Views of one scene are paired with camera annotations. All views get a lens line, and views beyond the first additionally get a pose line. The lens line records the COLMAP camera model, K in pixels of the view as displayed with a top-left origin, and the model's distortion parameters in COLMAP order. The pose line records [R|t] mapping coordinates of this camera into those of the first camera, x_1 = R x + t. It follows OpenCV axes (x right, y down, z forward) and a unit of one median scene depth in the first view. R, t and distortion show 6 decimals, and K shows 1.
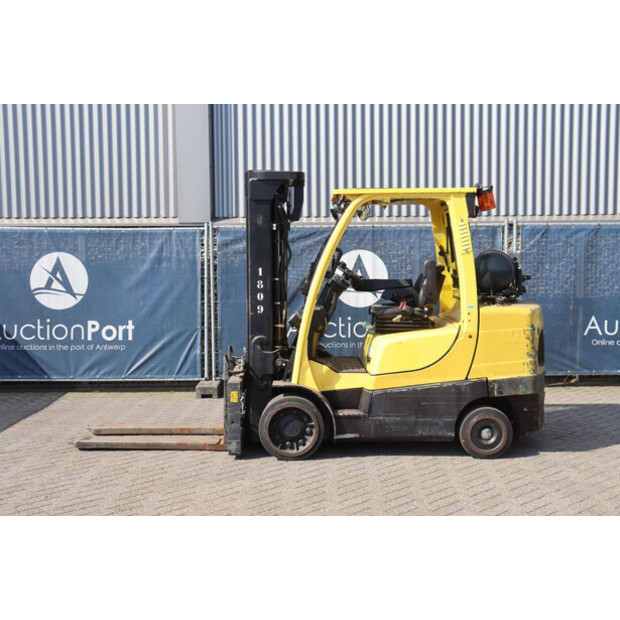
lens RADIAL K [[773.1, 0, 311.0], [0, 773.1, 302.4], [0, 0, 1]] dist [0.017617, 0.034868]
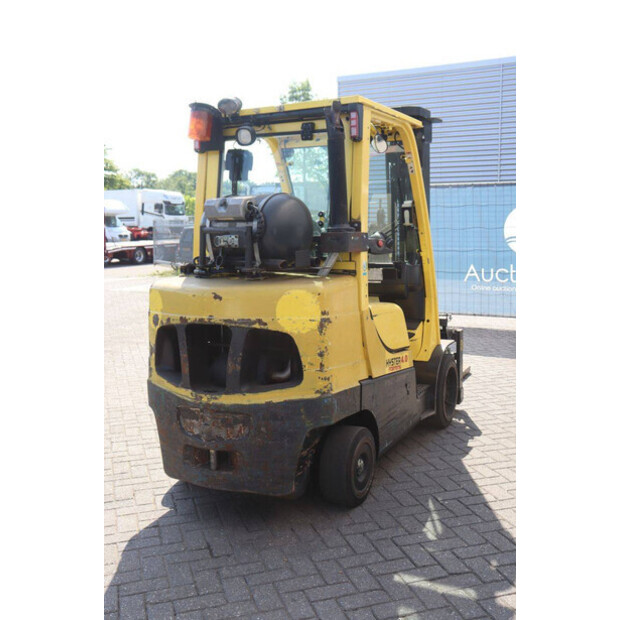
lens RADIAL K [[699.1, 0, 310.0], [0, 699.1, 310.0], [0, 0, 1]] dist [-0.013978, -0.005631]
pose [[-0.445725, 0.127555, -0.886036, 0.746761], [-0.047426, 0.985041, 0.165666, -0.074358], [0.893913, 0.115862, -0.433008, 1.351133]]
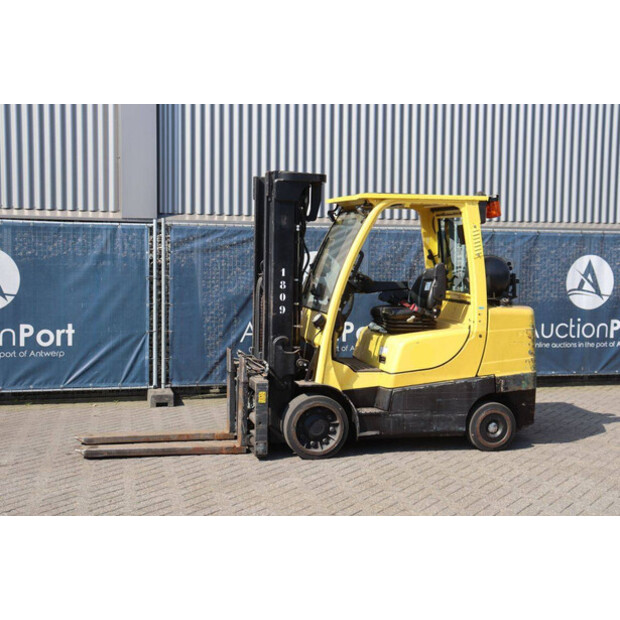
lens RADIAL K [[890.1, 0, 313.9], [0, 890.1, 302.4], [0, 0, 1]] dist [0.083549, 0.030788]
pose [[0.968389, 0.005672, 0.249380, -0.310291], [-0.003436, 0.999950, -0.009401, 0.009976], [-0.249421, 0.008247, 0.968360, -0.125812]]
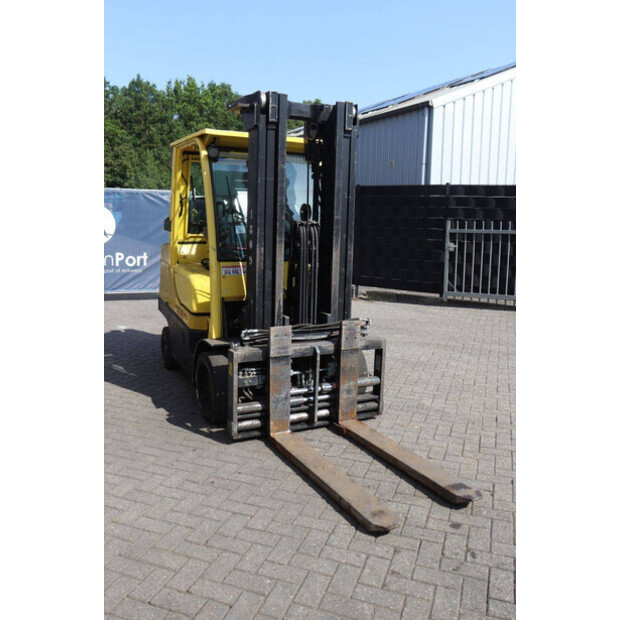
lens RADIAL K [[558.7, 0, 310.0], [0, 558.7, 310.0], [0, 0, 1]] dist [-0.141451, 0.155766]
pose [[-0.464898, -0.151873, 0.872241, -0.623020], [0.039457, 0.980645, 0.191778, -0.061877], [-0.884484, 0.123574, -0.449908, 1.329855]]
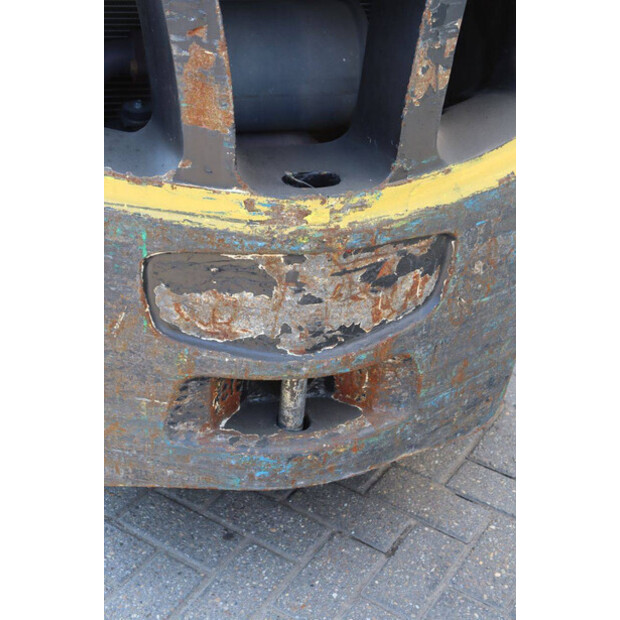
lens RADIAL K [[1110.3, 0, 310.0], [0, 1110.3, 310.0], [0, 0, 1]] dist [0.177706, 0.014768]
pose [[0.256628, 0.513872, -0.818583, 0.510478], [-0.143866, 0.857821, 0.493402, -0.008947], [0.955743, -0.008854, 0.294070, 0.987077]]
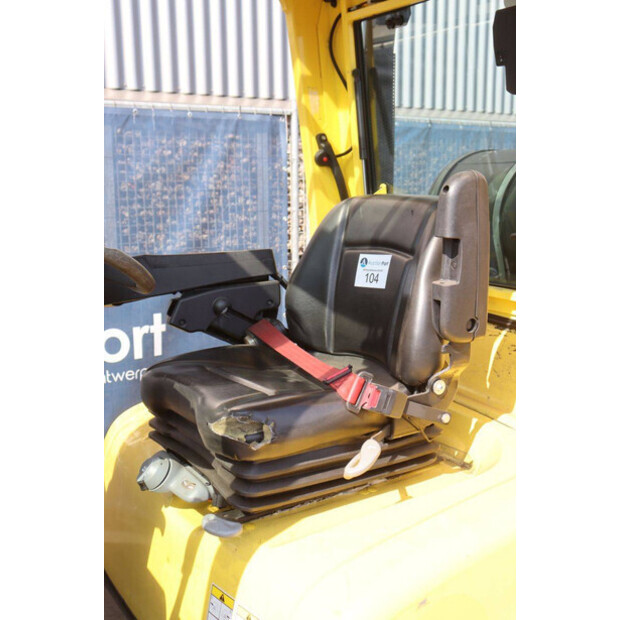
lens RADIAL K [[717.3, 0, 310.0], [0, 717.3, 310.0], [0, 0, 1]] dist [-0.008910, 0.001052]
pose [[0.837301, -0.095906, 0.538265, 0.000888], [0.035512, 0.991956, 0.121503, -0.042672], [-0.545588, -0.082620, 0.833971, 0.842952]]
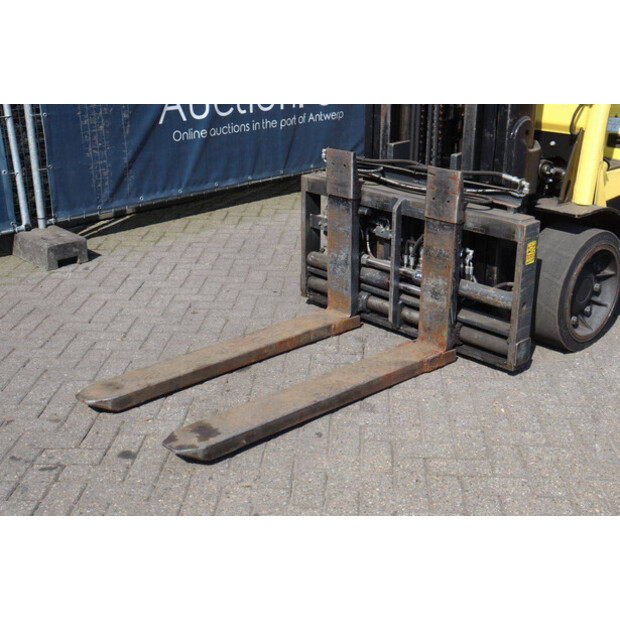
lens RADIAL K [[890.1, 0, 313.9], [0, 890.1, 302.4], [0, 0, 1]] dist [0.083549, 0.030788]
pose [[0.722022, -0.228953, 0.652890, -0.542212], [0.043289, 0.956760, 0.287639, -0.012898], [-0.690515, -0.179419, 0.700713, 0.676142]]
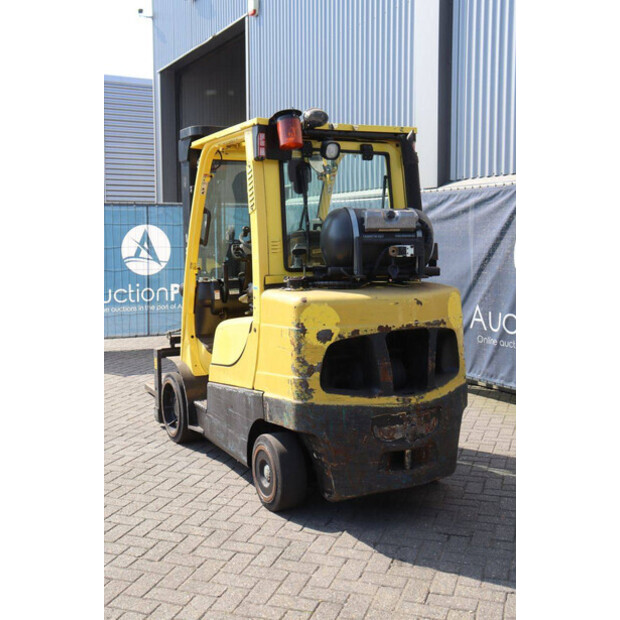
lens RADIAL K [[744.2, 0, 302.2], [0, 744.2, 309.4], [0, 0, 1]] dist [0.009477, 0.032143]
pose [[0.456779, 0.088555, -0.885161, 0.799811], [-0.057485, 0.995892, 0.069968, -0.024445], [0.887721, 0.018923, 0.459993, 0.698521]]
